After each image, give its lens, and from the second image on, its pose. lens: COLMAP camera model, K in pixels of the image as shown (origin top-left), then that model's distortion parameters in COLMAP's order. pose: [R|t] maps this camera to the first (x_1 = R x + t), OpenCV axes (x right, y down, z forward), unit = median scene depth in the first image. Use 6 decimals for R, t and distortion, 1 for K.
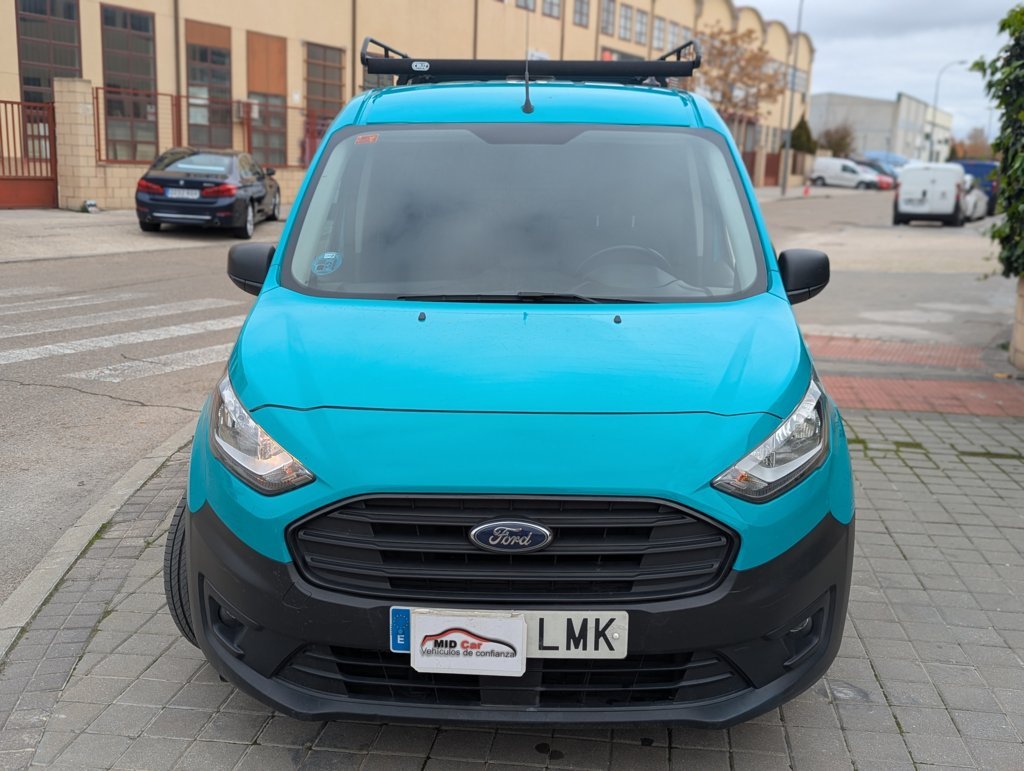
lens RADIAL K [[1129.8, 0, 507.0], [0, 1129.8, 386.4], [0, 0, 1]] dist [0.062579, -0.002278]
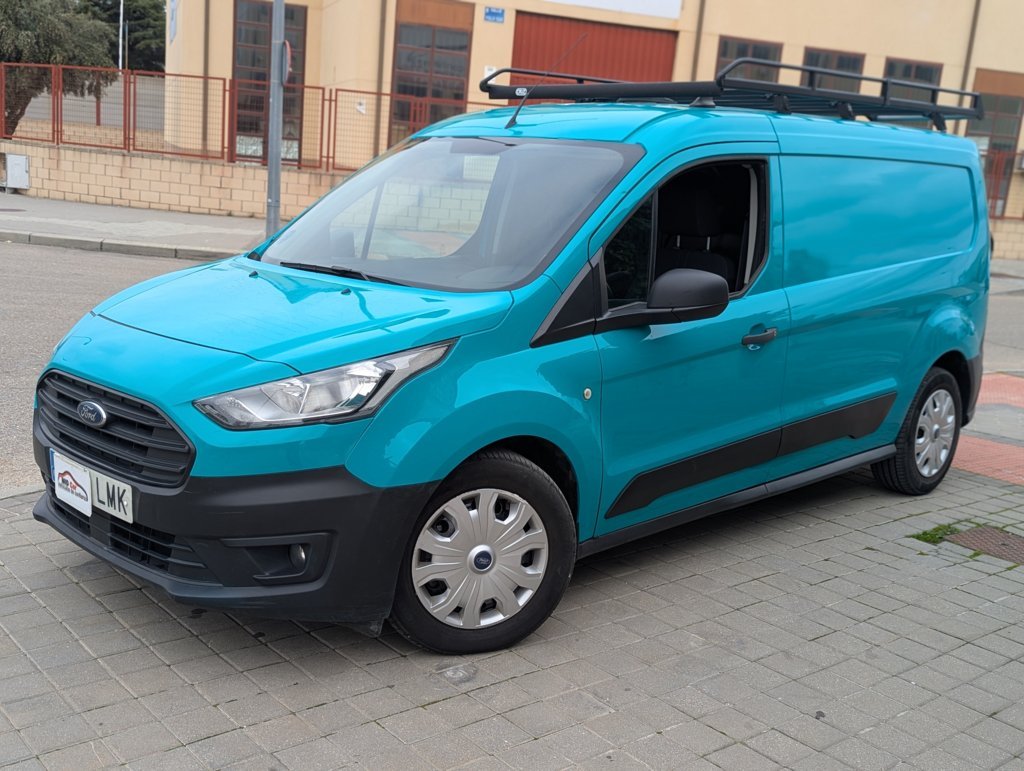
lens RADIAL K [[1129.8, 0, 507.0], [0, 1129.8, 386.4], [0, 0, 1]] dist [0.062579, -0.002278]
pose [[0.711031, 0.156908, -0.685431, 1.290442], [-0.189618, 0.981459, 0.027974, -0.033187], [0.677112, 0.110079, 0.727600, 0.325599]]
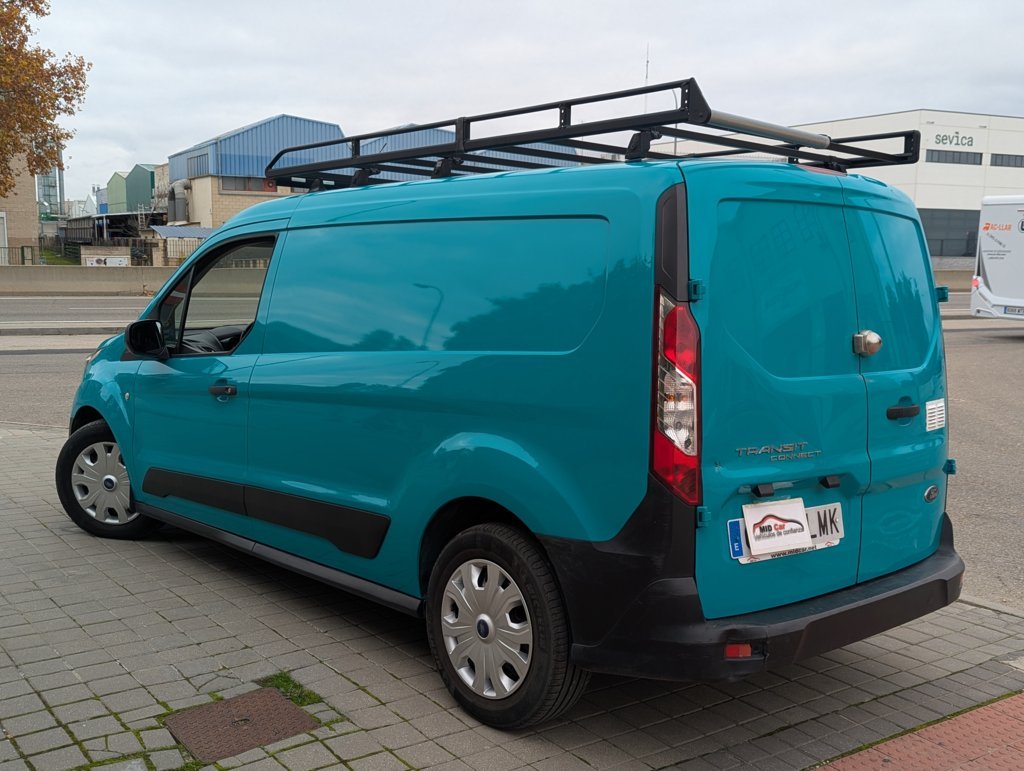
lens RADIAL K [[1129.8, 0, 507.0], [0, 1129.8, 386.4], [0, 0, 1]] dist [0.062579, -0.002278]
pose [[-0.766715, 0.040205, -0.640728, 1.239329], [-0.152970, 0.957850, 0.243153, -0.707949], [0.623497, 0.284441, -0.728248, 3.652432]]
